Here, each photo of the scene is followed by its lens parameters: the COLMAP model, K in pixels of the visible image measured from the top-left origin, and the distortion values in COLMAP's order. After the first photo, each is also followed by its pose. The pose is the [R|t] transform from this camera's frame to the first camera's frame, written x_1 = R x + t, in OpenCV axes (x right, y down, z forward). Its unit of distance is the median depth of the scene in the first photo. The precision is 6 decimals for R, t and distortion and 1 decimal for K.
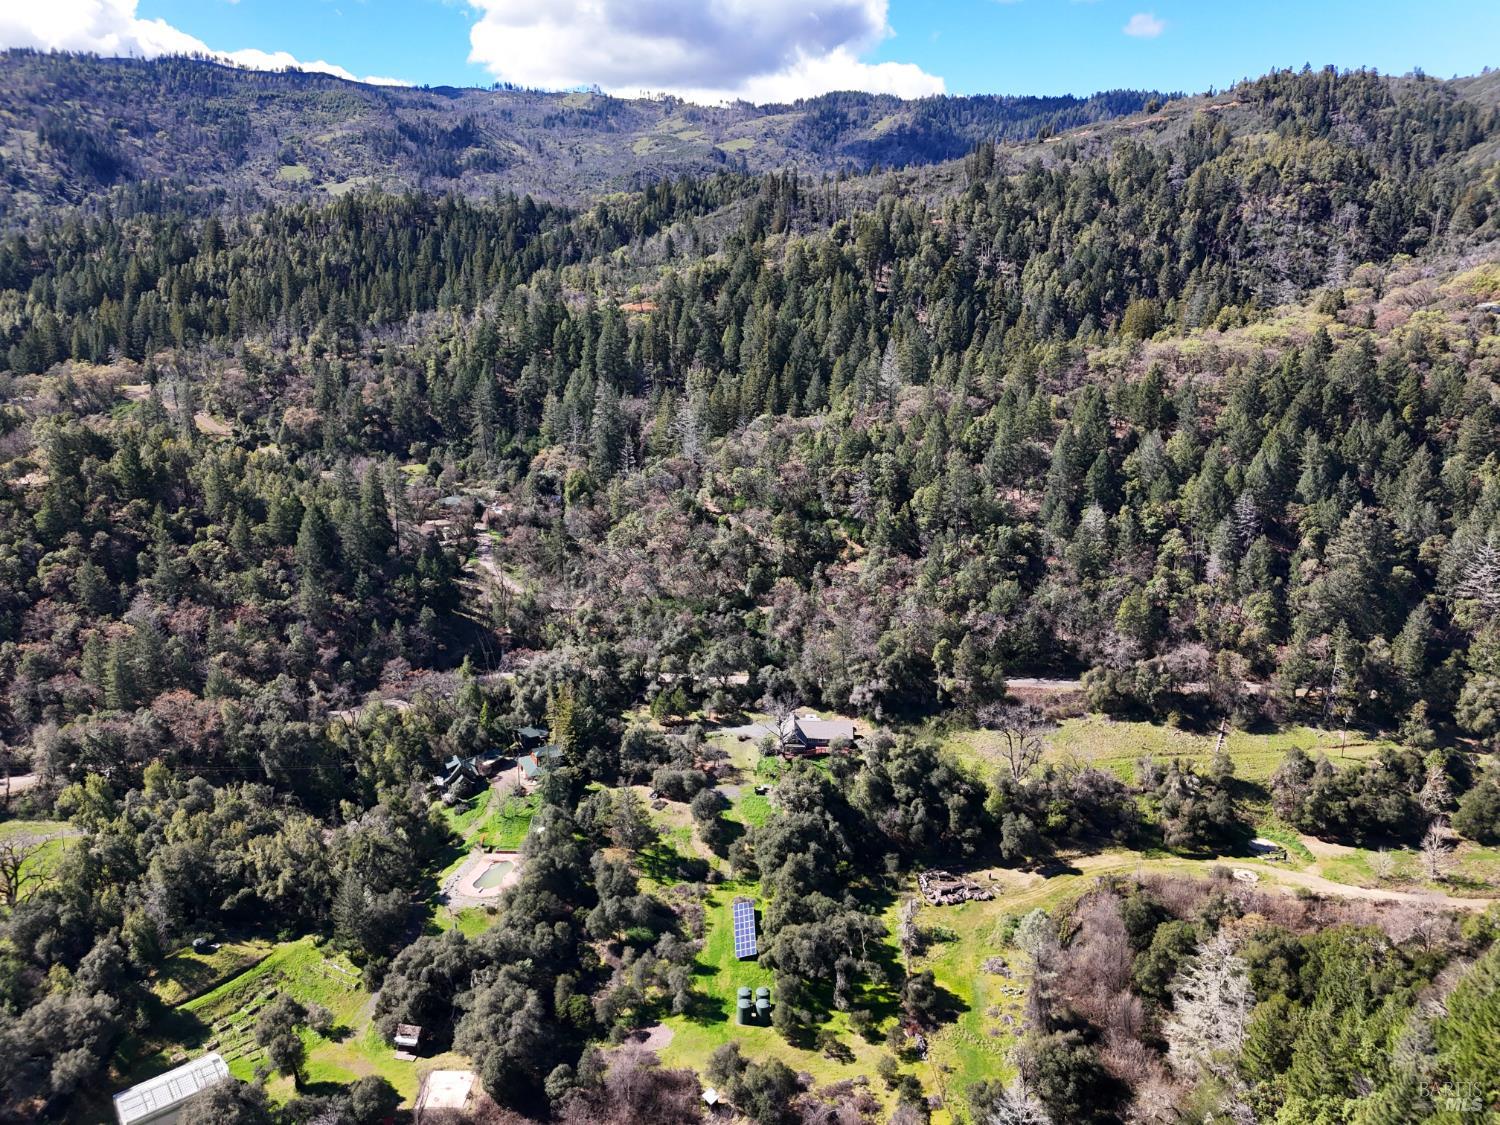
lens RADIAL K [[1104.7, 0, 752.7], [0, 1104.7, 567.4], [0, 0, 1]] dist [0.063823, -0.058138]
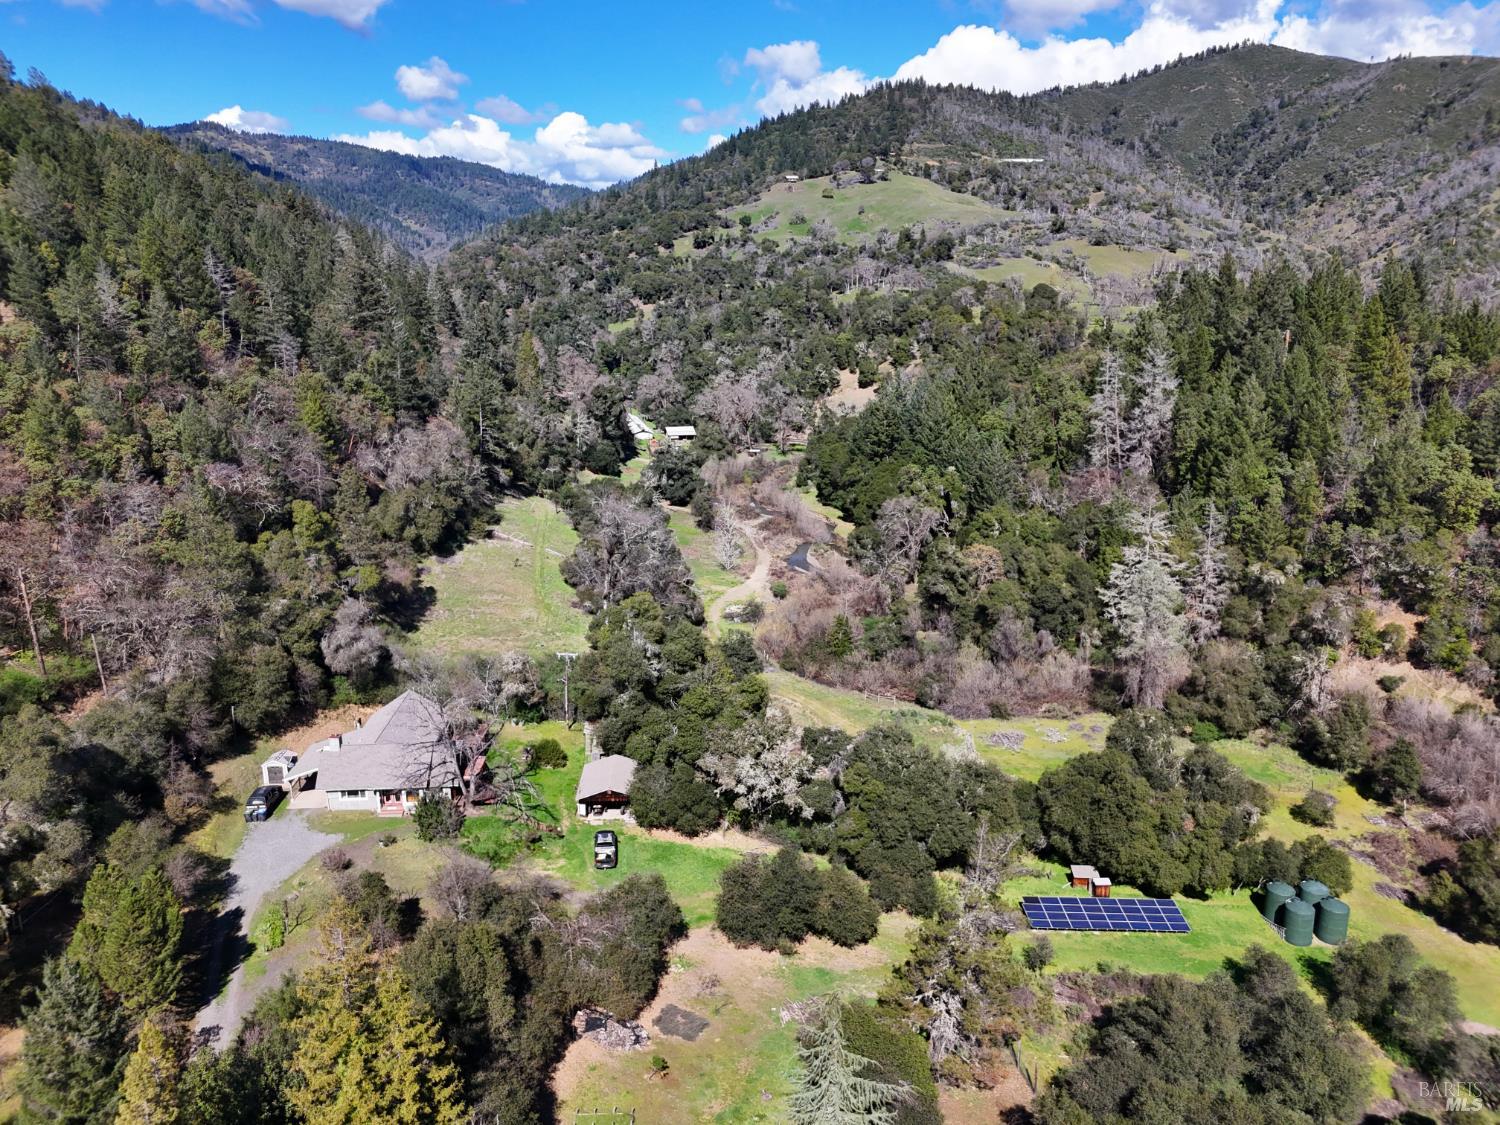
lens RADIAL K [[1104.7, 0, 754.9], [0, 1104.7, 563.1], [0, 0, 1]] dist [0.063823, -0.058138]
pose [[-0.073031, -0.262959, 0.962039, -0.406366], [0.268783, 0.923734, 0.272893, 0.014709], [-0.960428, 0.278509, 0.003218, 1.071486]]
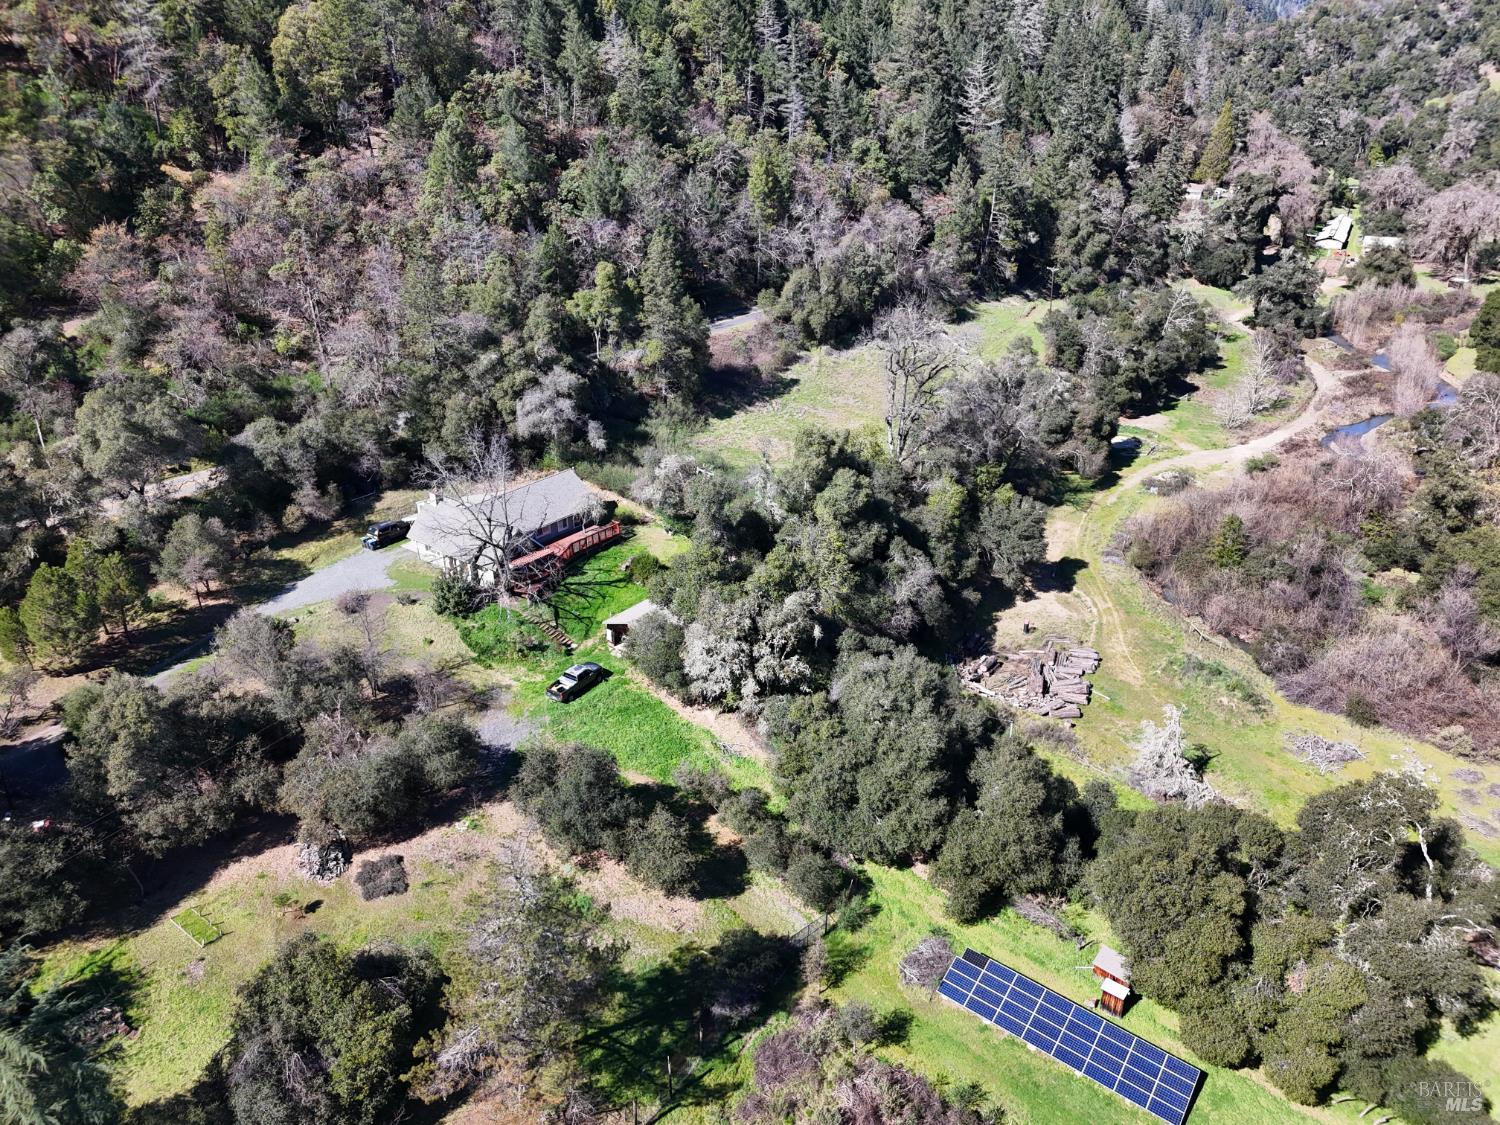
lens RADIAL K [[1104.7, 0, 754.0], [0, 1104.7, 563.8], [0, 0, 1]] dist [0.063823, -0.058138]
pose [[0.597281, -0.351781, 0.720767, -0.236406], [0.222010, 0.936078, 0.272892, 0.091534], [-0.770693, -0.002976, 0.637200, 0.843028]]
